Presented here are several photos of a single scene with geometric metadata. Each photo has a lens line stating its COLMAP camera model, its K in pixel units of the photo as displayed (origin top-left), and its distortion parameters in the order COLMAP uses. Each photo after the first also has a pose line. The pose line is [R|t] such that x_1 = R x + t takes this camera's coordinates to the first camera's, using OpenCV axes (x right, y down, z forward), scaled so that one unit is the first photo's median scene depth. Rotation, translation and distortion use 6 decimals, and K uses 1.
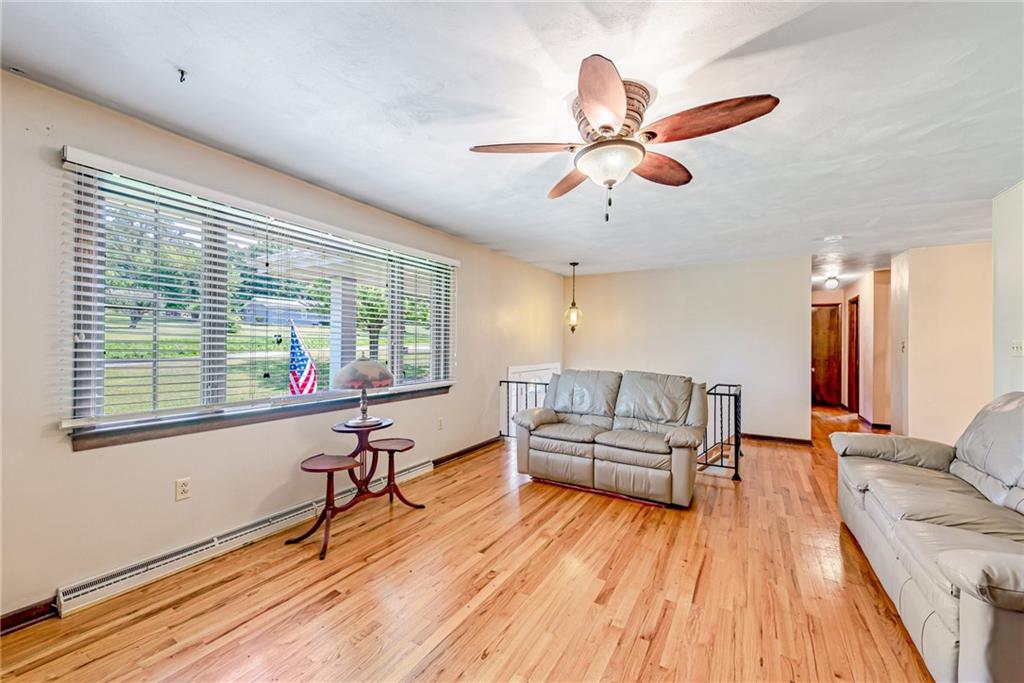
lens RADIAL K [[405.8, 0, 512.5], [0, 405.8, 342.0], [0, 0, 1]] dist [0.009152, -0.001758]
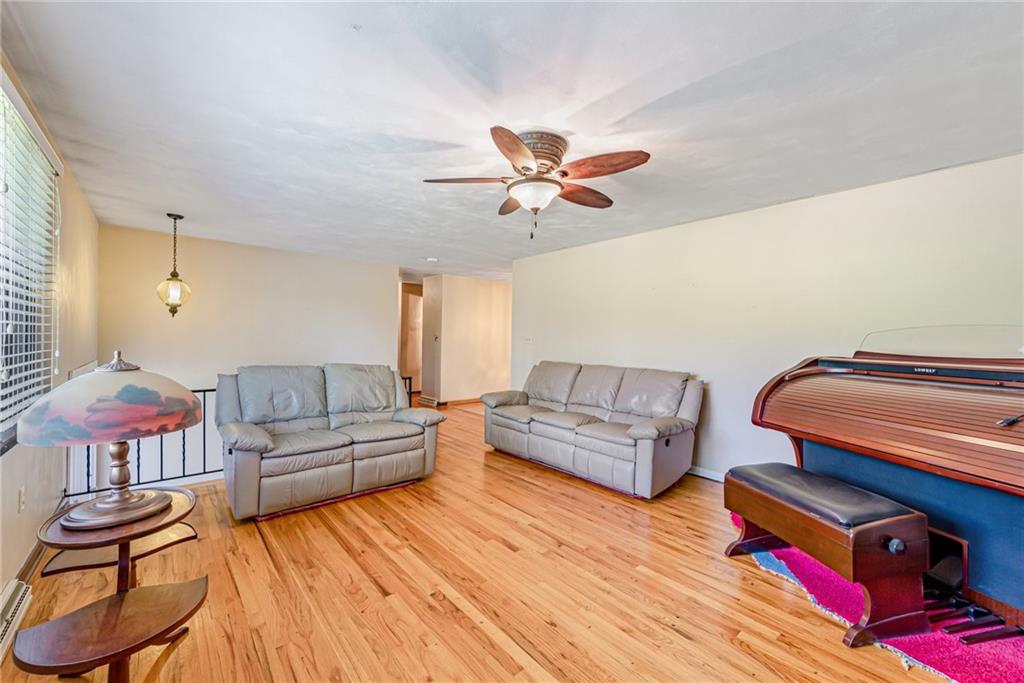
lens RADIAL K [[405.8, 0, 514.0], [0, 405.8, 342.6], [0, 0, 1]] dist [0.009152, -0.001758]
pose [[0.306921, -0.012108, 0.951658, -0.560102], [-0.019555, 0.999628, 0.019025, -0.002785], [-0.951534, -0.024449, 0.306570, 0.386173]]
